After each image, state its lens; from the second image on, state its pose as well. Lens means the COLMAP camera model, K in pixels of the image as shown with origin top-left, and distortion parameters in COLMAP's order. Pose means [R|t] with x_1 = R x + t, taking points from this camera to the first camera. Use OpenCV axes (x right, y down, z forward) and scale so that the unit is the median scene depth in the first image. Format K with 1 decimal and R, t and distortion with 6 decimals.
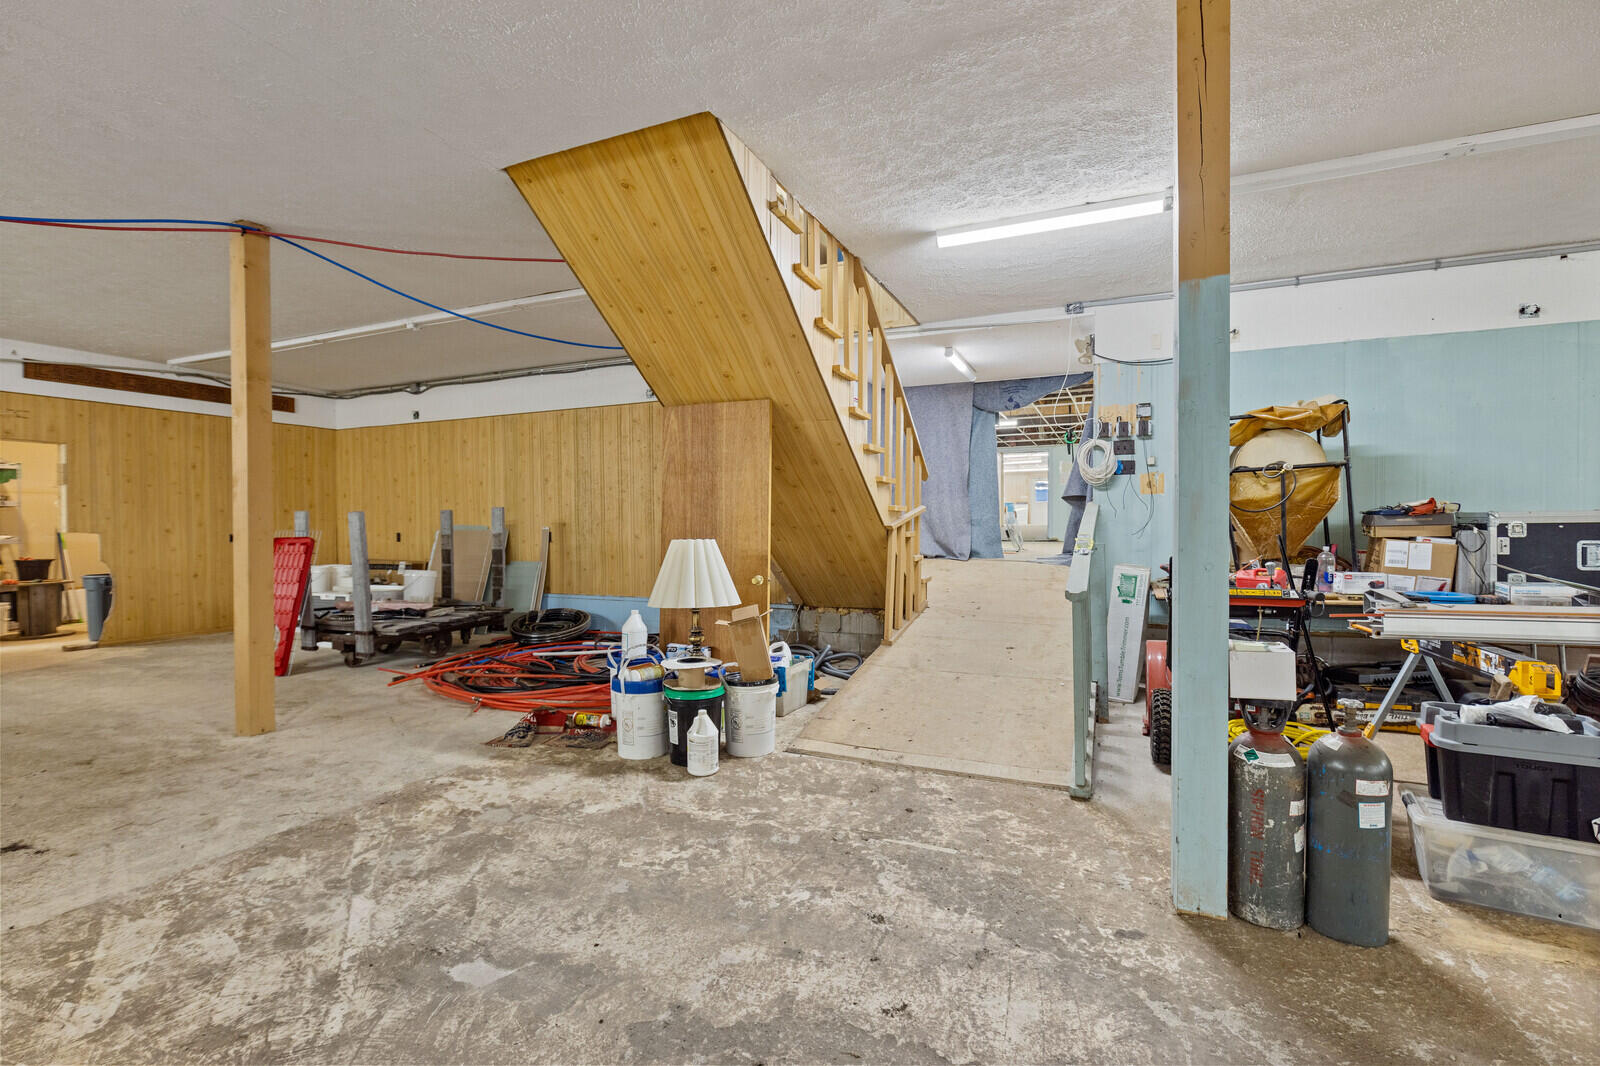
lens RADIAL K [[731.9, 0, 806.1], [0, 731.9, 526.0], [0, 0, 1]] dist [-0.000166, -0.000832]
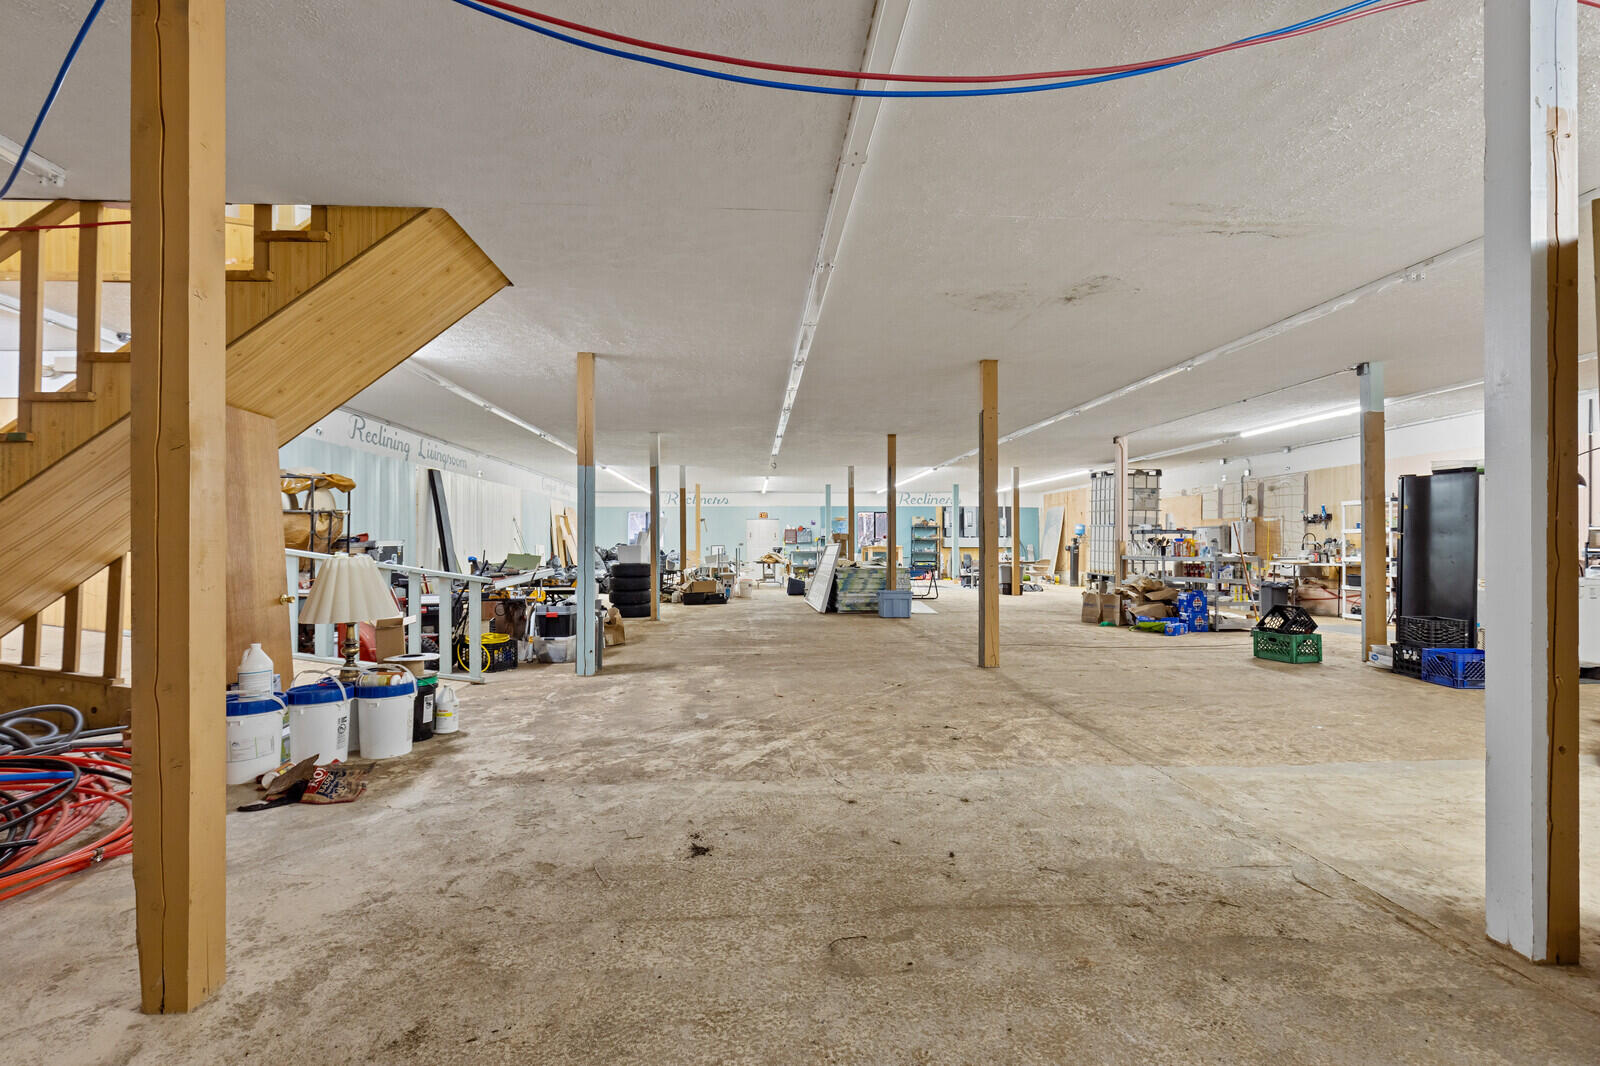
lens RADIAL K [[731.9, 0, 799.5], [0, 731.9, 540.5], [0, 0, 1]] dist [-0.000166, -0.000832]
pose [[-0.464366, 0.009379, 0.885594, -2.276669], [0.007848, 0.999948, -0.006475, 0.009753], [-0.885609, 0.003943, -0.464415, 1.484950]]
